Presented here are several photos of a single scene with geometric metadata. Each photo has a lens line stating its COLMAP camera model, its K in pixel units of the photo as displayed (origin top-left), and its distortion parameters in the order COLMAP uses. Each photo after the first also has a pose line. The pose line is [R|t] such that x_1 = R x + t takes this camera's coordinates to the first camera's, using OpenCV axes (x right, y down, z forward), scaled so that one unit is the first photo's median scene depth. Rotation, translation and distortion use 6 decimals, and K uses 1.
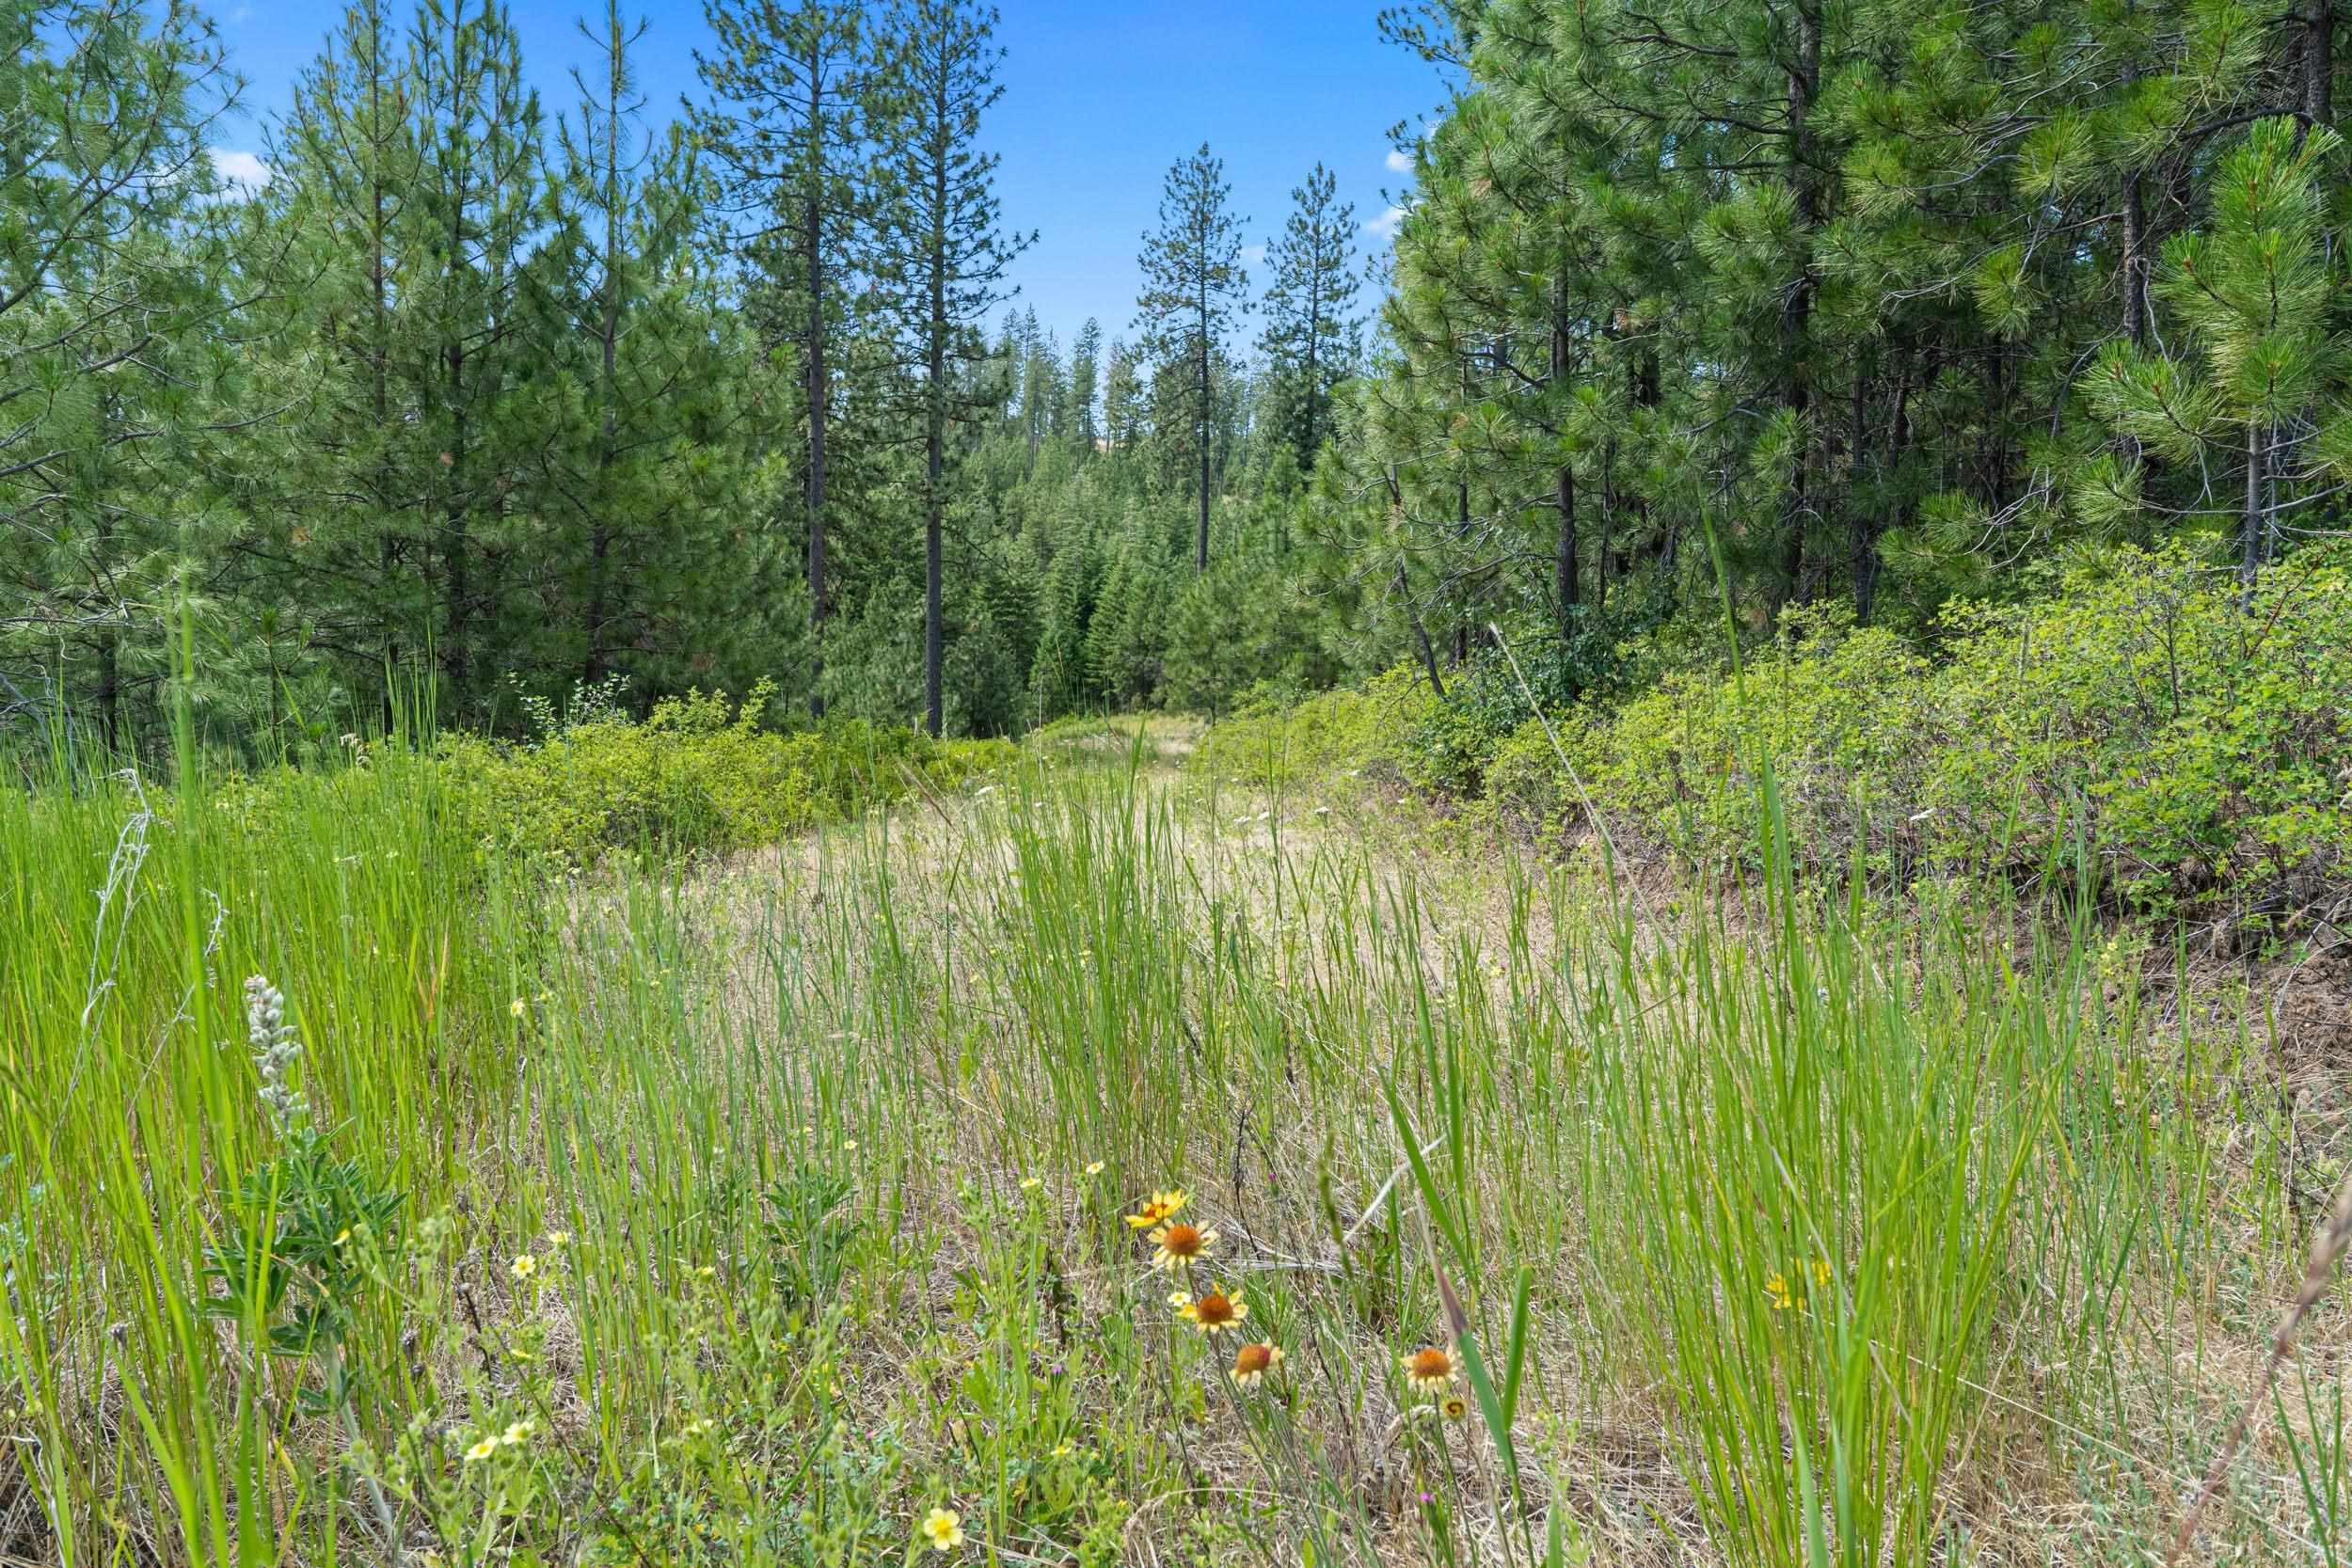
lens RADIAL K [[1745.4, 0, 1182.0], [0, 1745.4, 735.1], [0, 0, 1]] dist [0.074835, 0.000337]
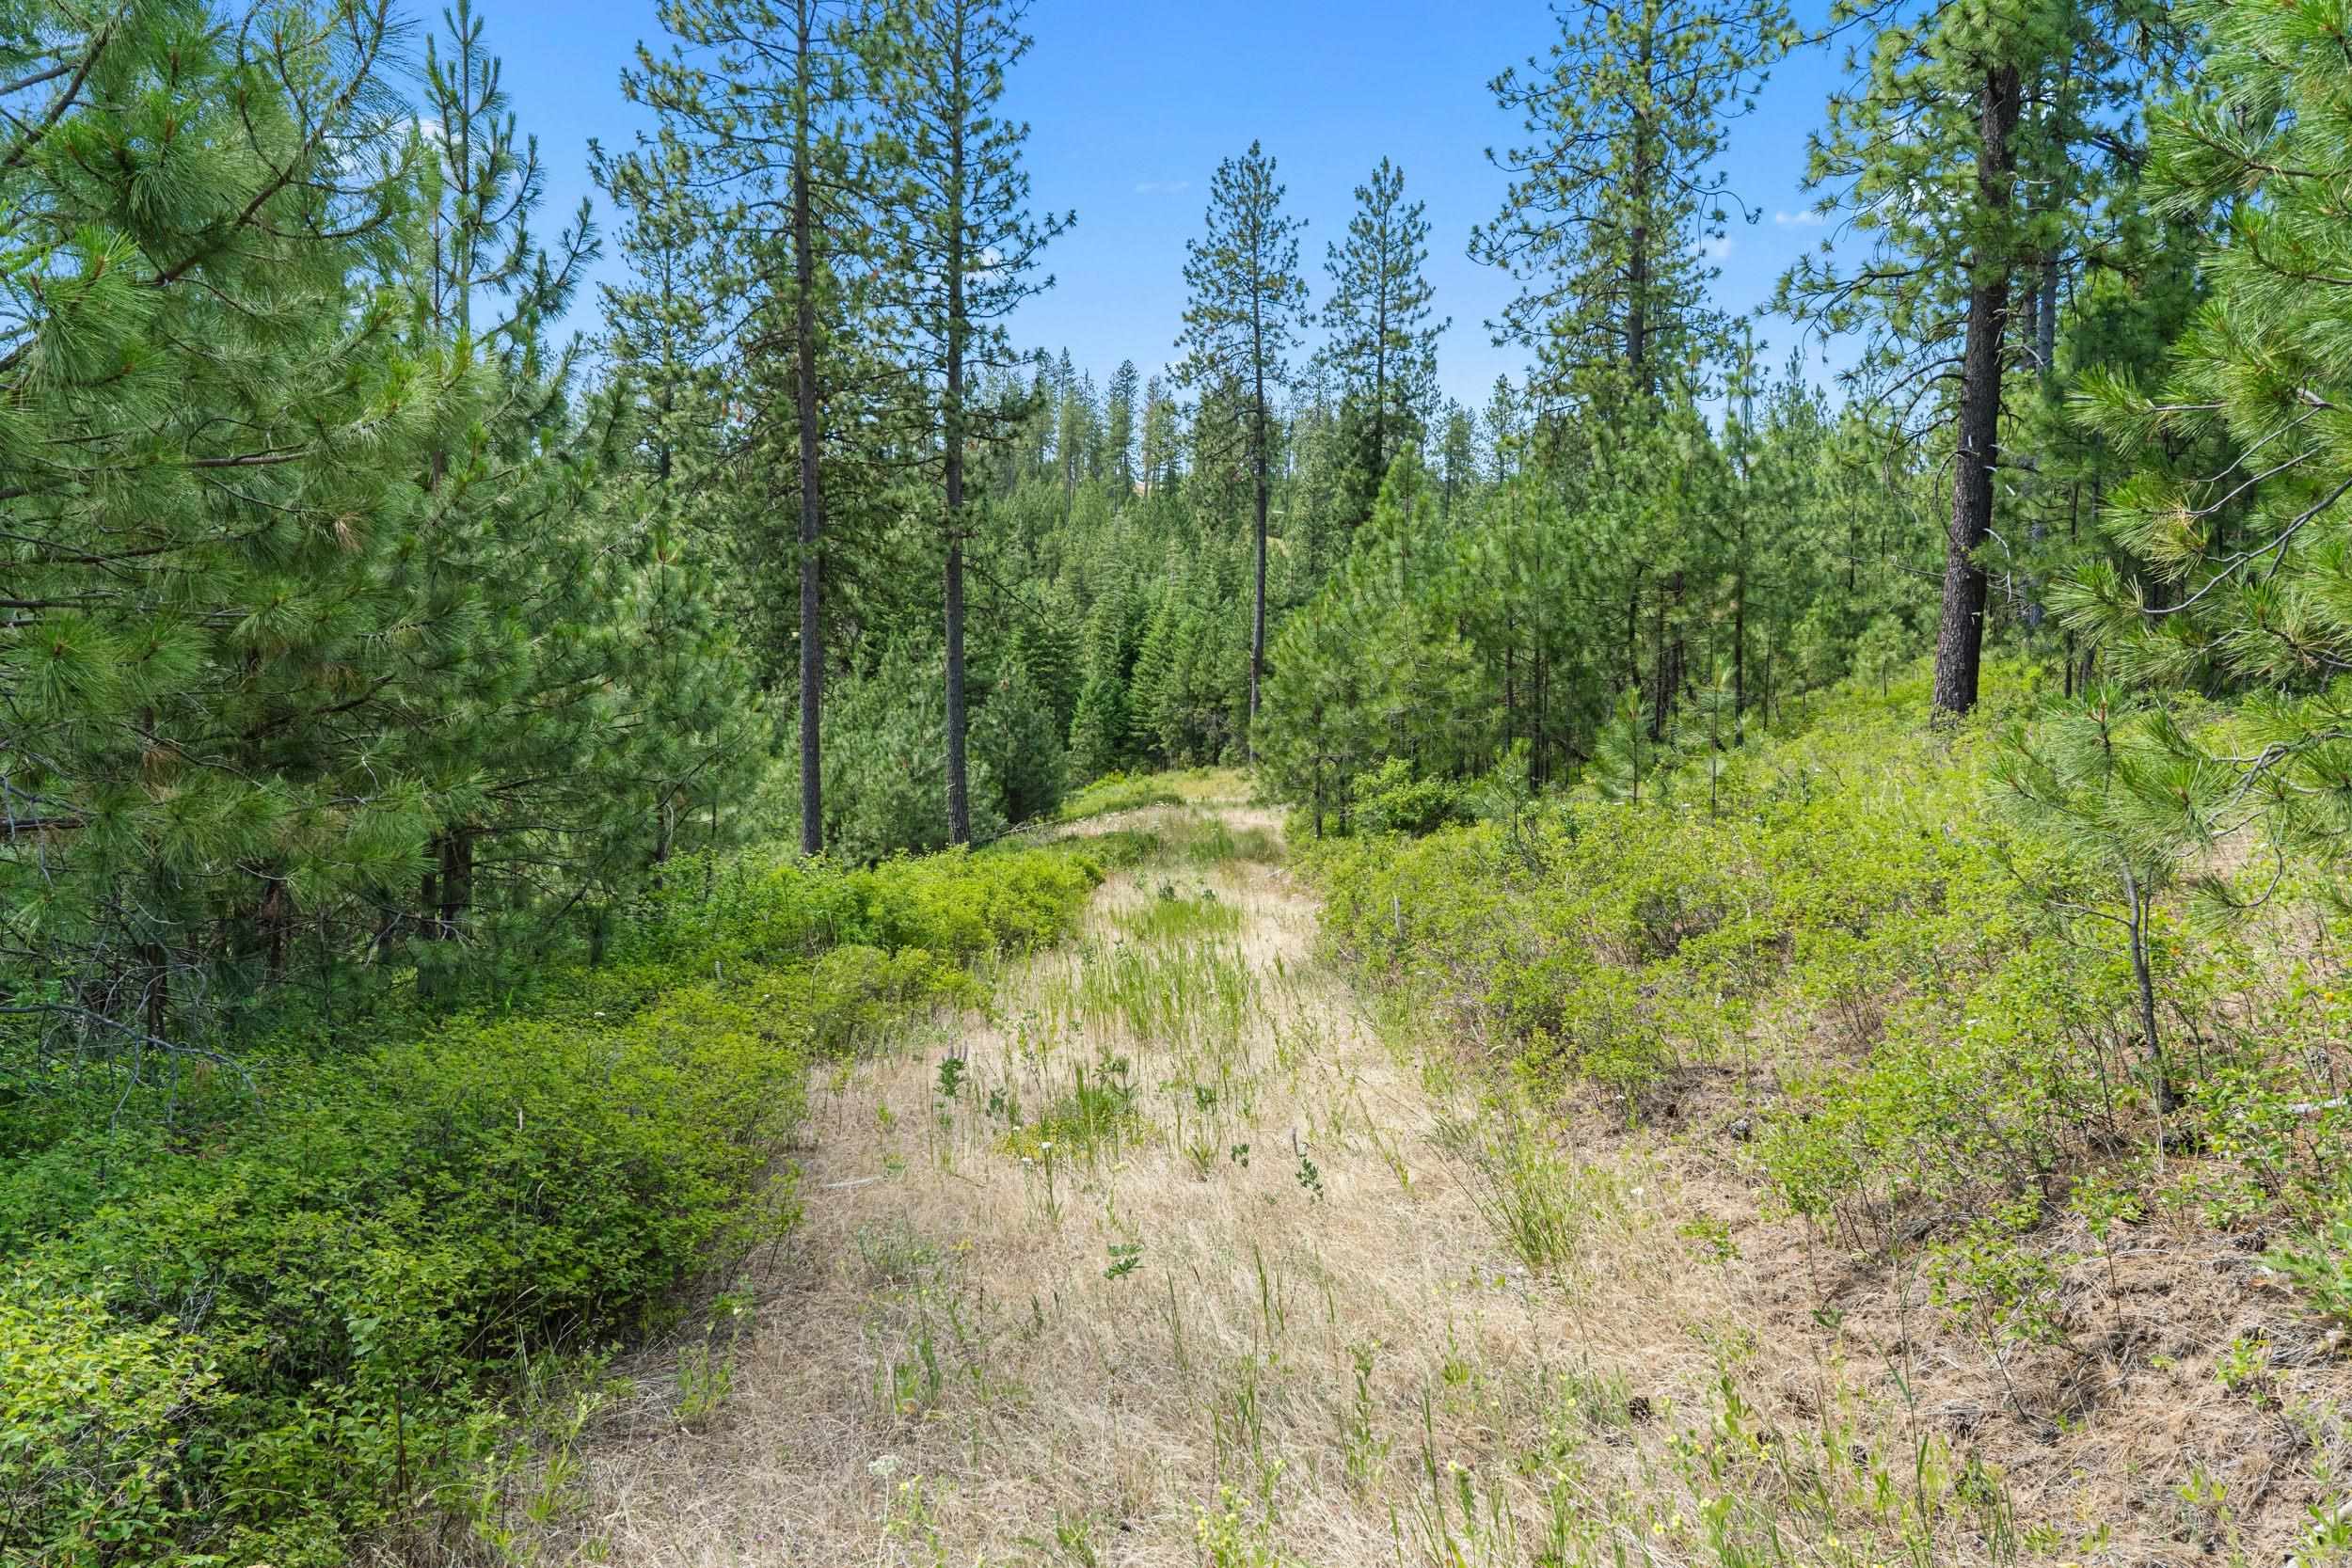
lens RADIAL K [[1771.8, 0, 1176.0], [0, 1771.8, 784.0], [0, 0, 1]] dist [-0.001263, -0.000221]
pose [[0.999507, -0.015508, -0.027316, -0.009319], [0.015530, 0.999879, 0.000588, -0.008640], [0.027304, -0.001012, 0.999627, 0.100231]]
